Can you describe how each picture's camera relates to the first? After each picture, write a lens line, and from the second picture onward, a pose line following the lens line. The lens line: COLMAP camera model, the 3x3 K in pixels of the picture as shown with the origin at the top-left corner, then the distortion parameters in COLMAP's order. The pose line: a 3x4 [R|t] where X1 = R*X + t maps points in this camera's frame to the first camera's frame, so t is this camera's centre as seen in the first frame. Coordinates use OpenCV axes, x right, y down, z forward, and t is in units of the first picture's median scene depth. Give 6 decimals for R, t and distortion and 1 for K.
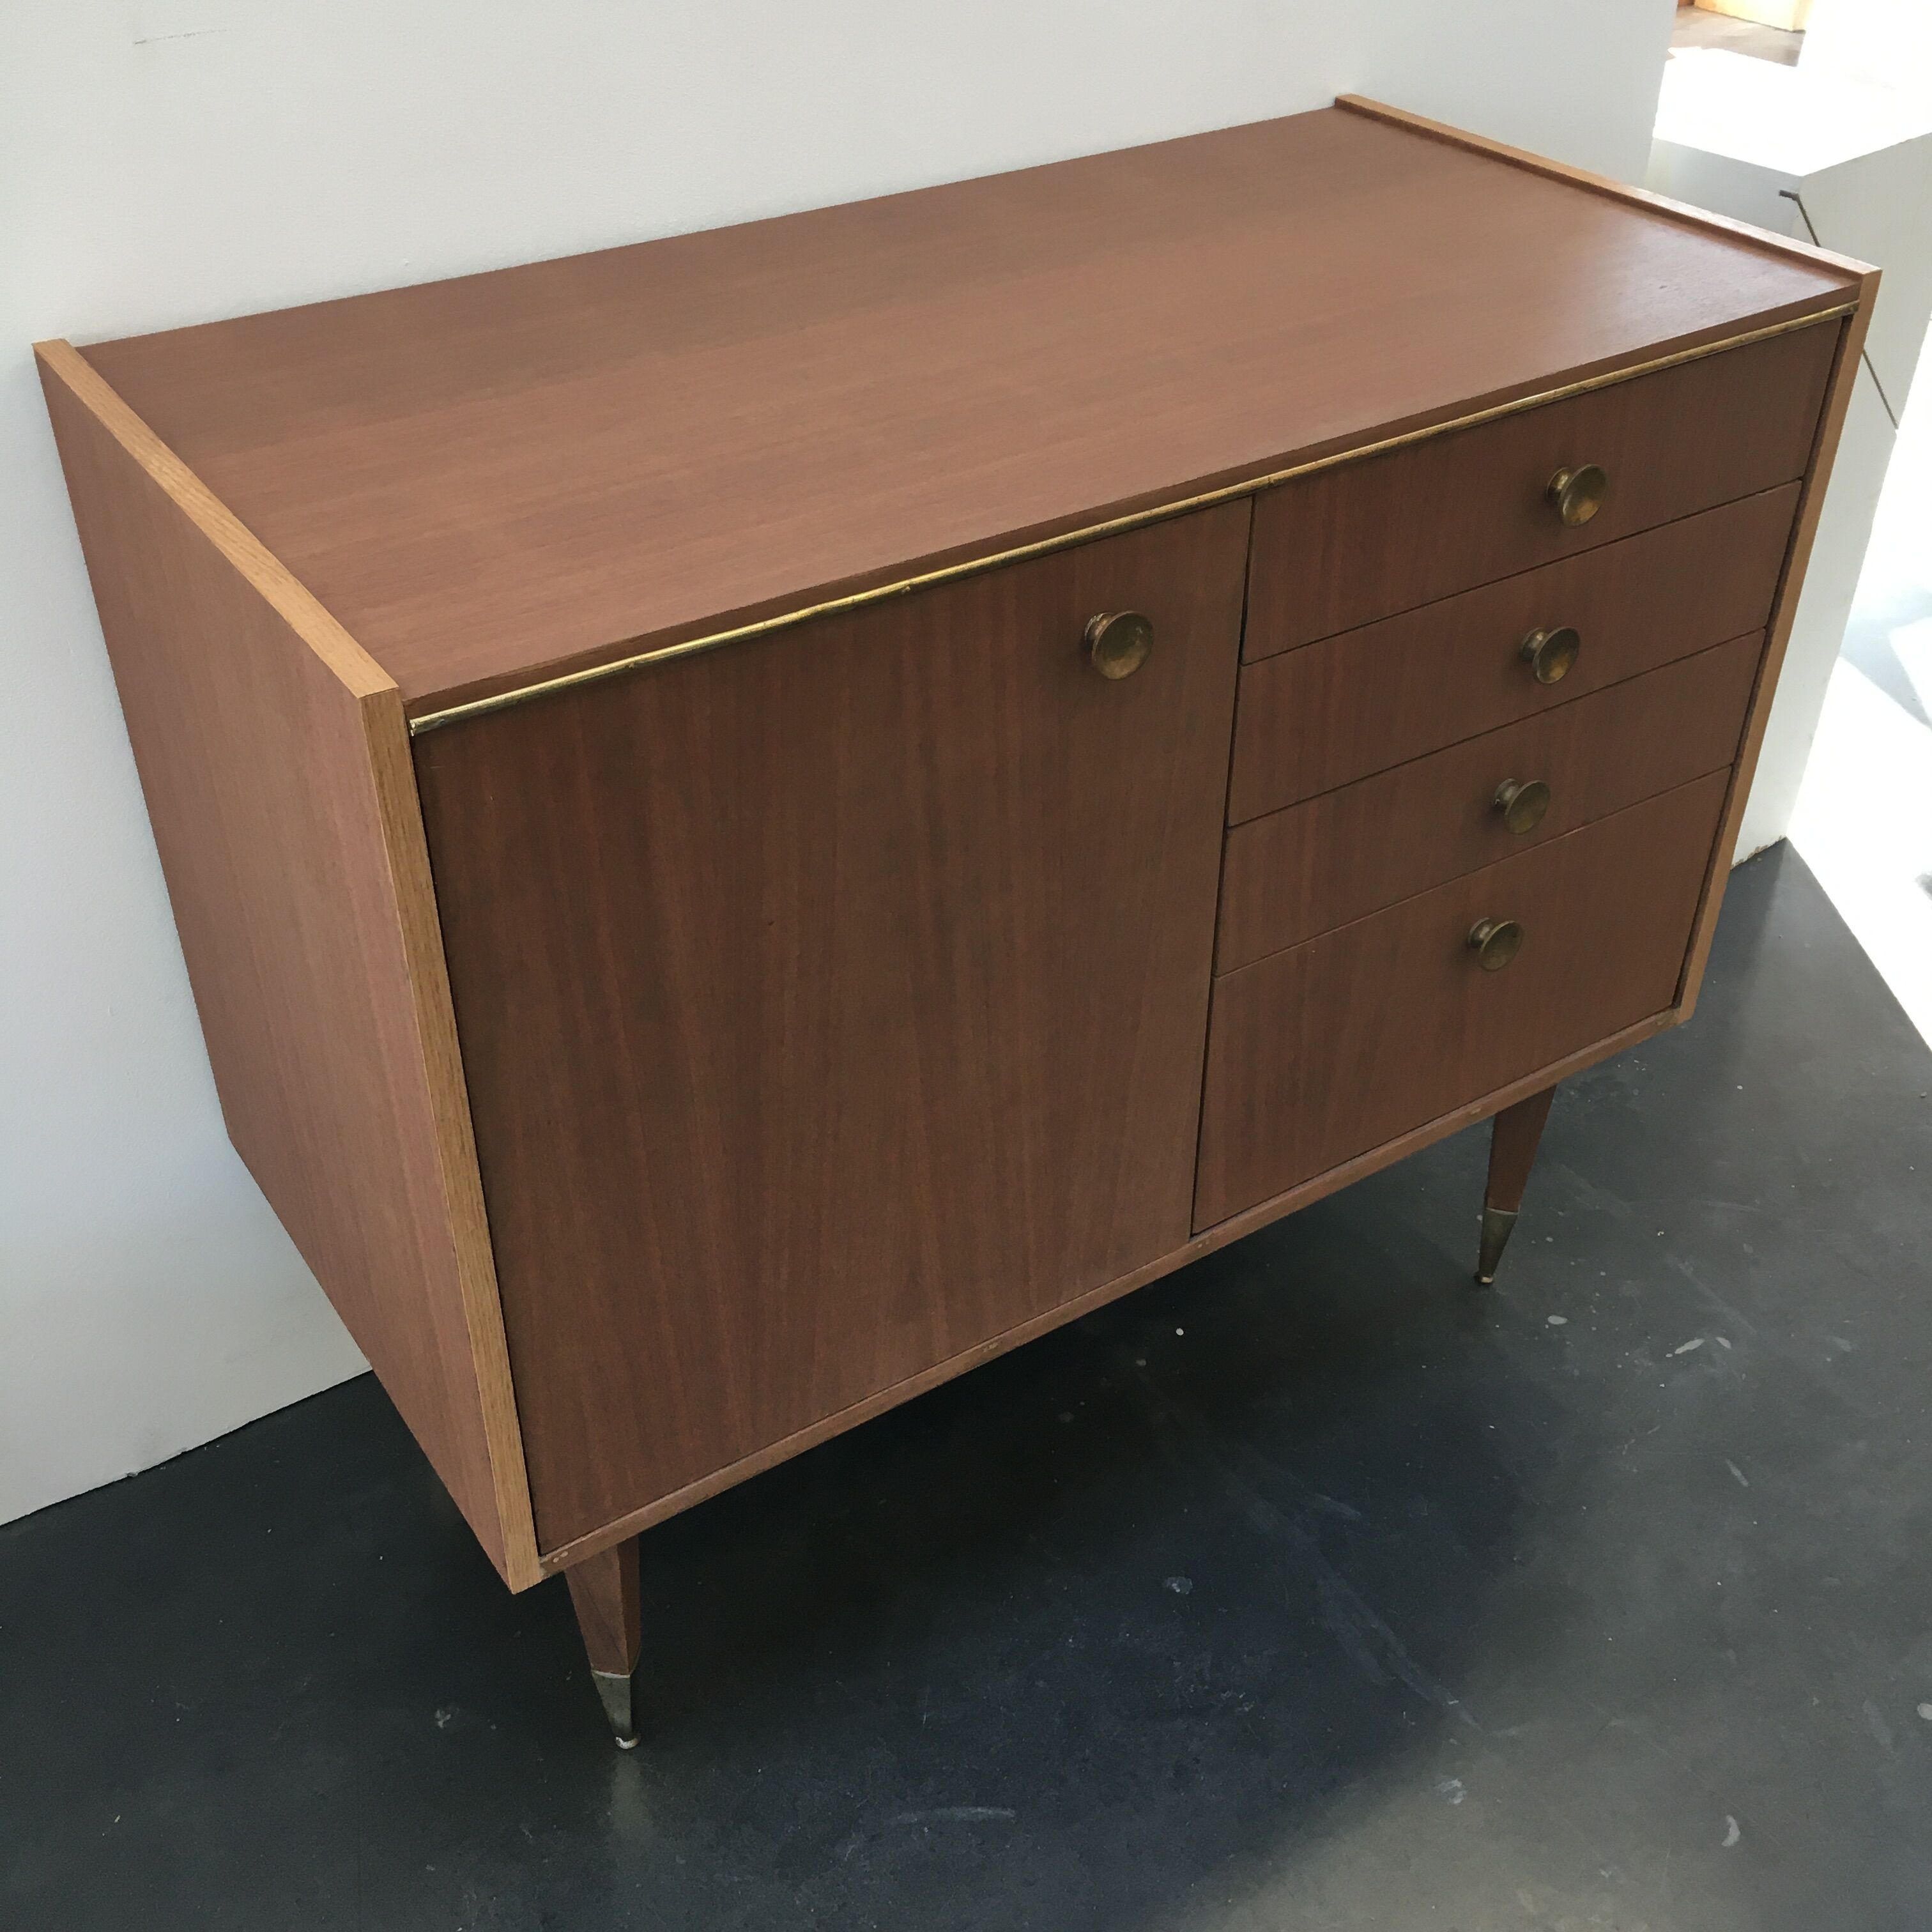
lens RADIAL K [[2216.6, 0, 953.8], [0, 2216.6, 977.5], [0, 0, 1]] dist [0.038718, 0.000000]
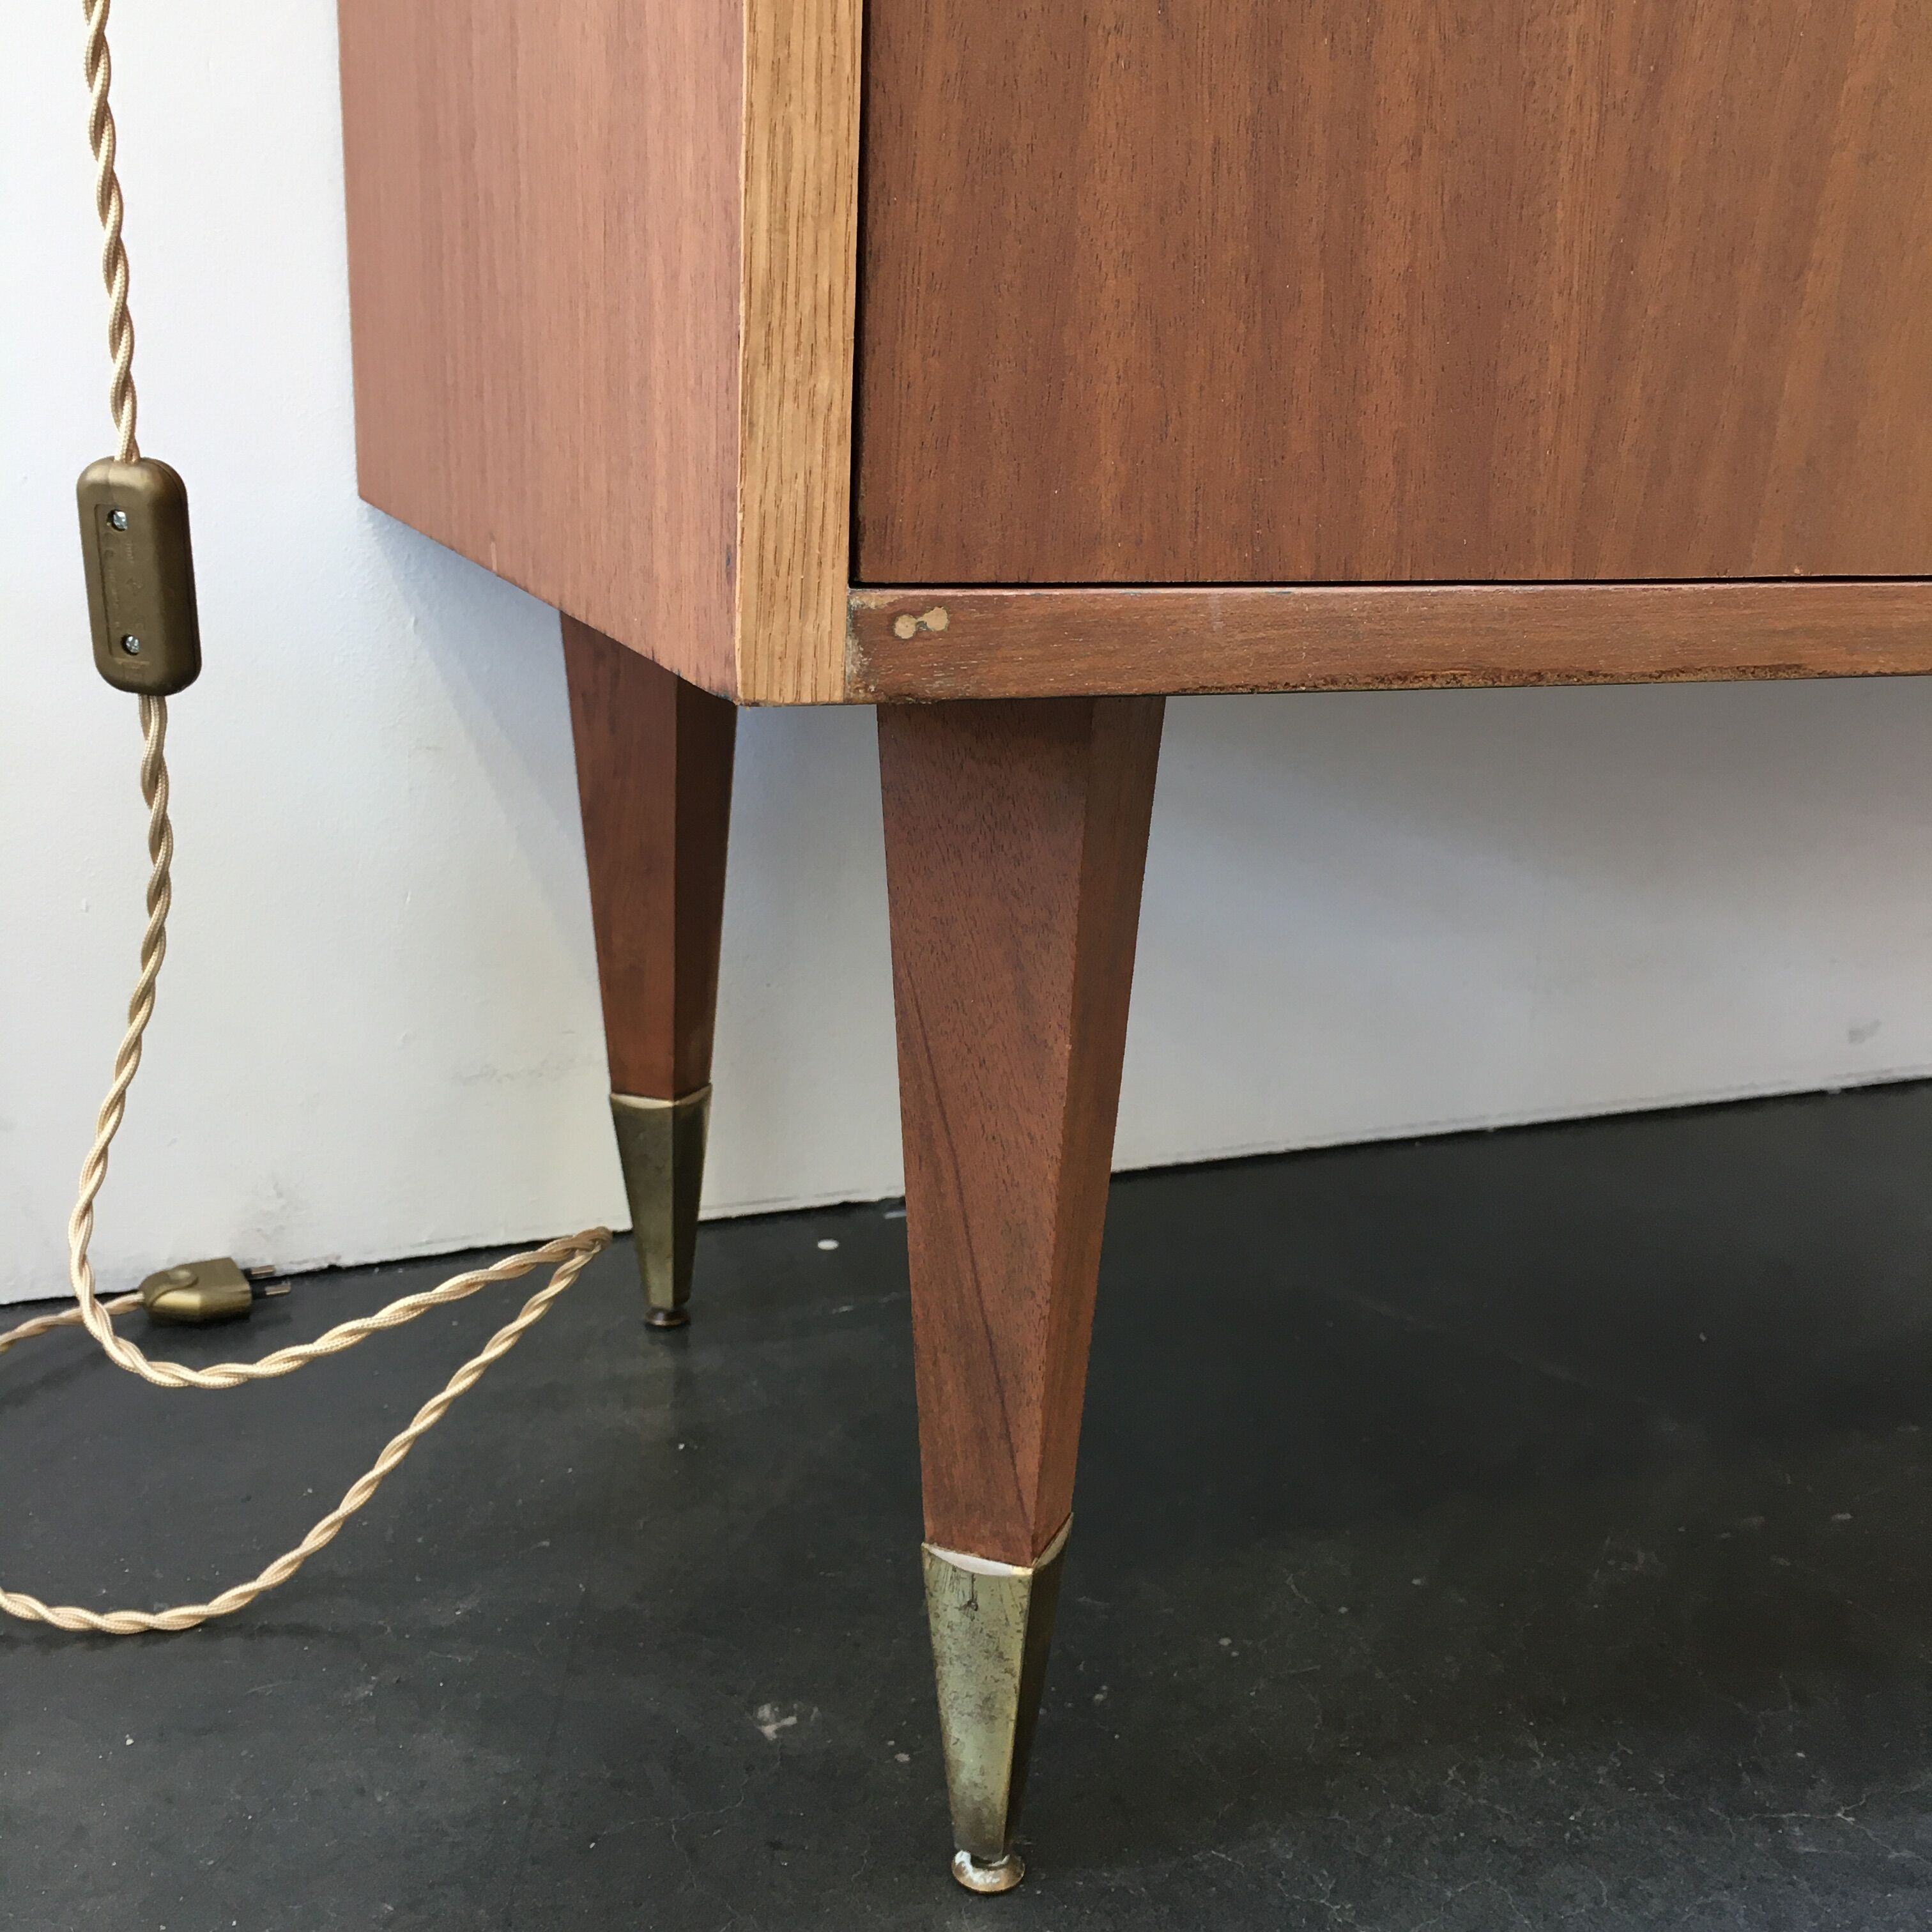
lens RADIAL K [[2216.6, 0, 968.4], [0, 2216.6, 958.9], [0, 0, 1]] dist [0.038718, 0.000000]
pose [[0.982255, 0.070928, -0.173623, -0.114805], [-0.130427, 0.923563, -0.360582, 0.386754], [0.134776, 0.376829, 0.916425, 0.731420]]
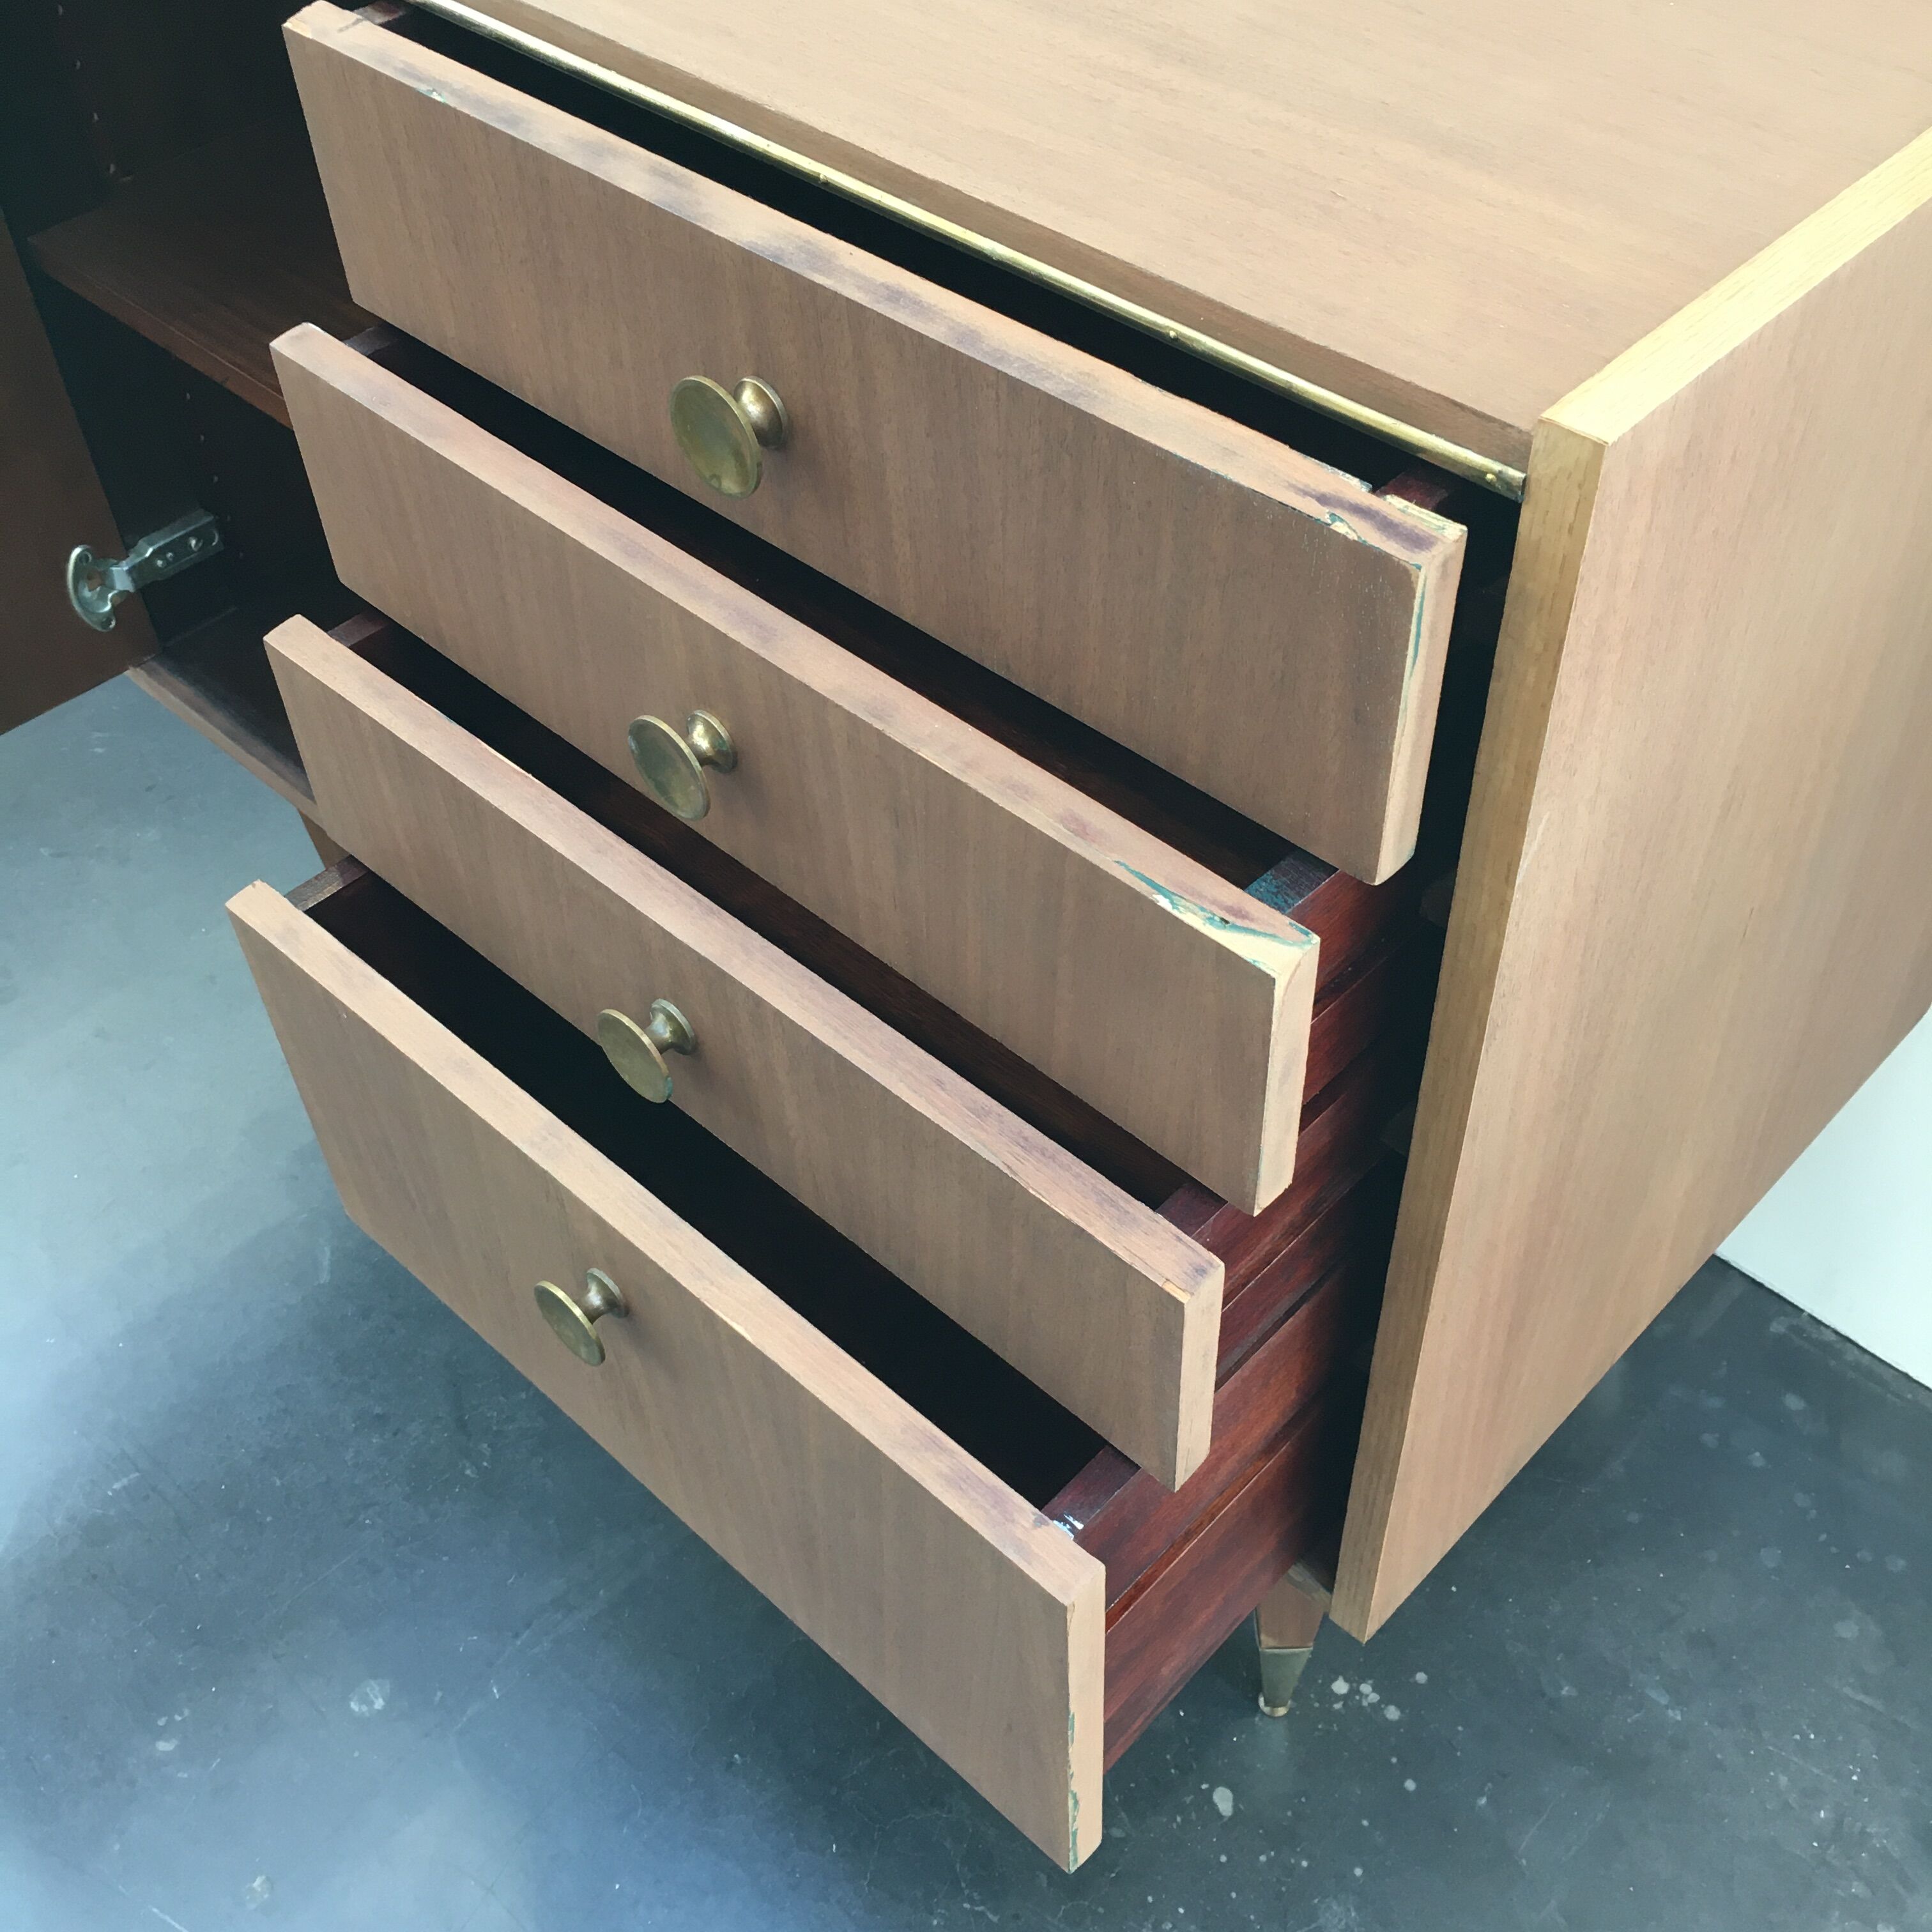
lens RADIAL K [[2216.6, 0, 975.5], [0, 2216.6, 975.9], [0, 0, 1]] dist [0.038718, 0.000000]
pose [[0.219919, 0.699717, -0.679729, 0.735918], [-0.544929, 0.666056, 0.509335, -0.405264], [0.809128, 0.258392, 0.527774, 0.771280]]
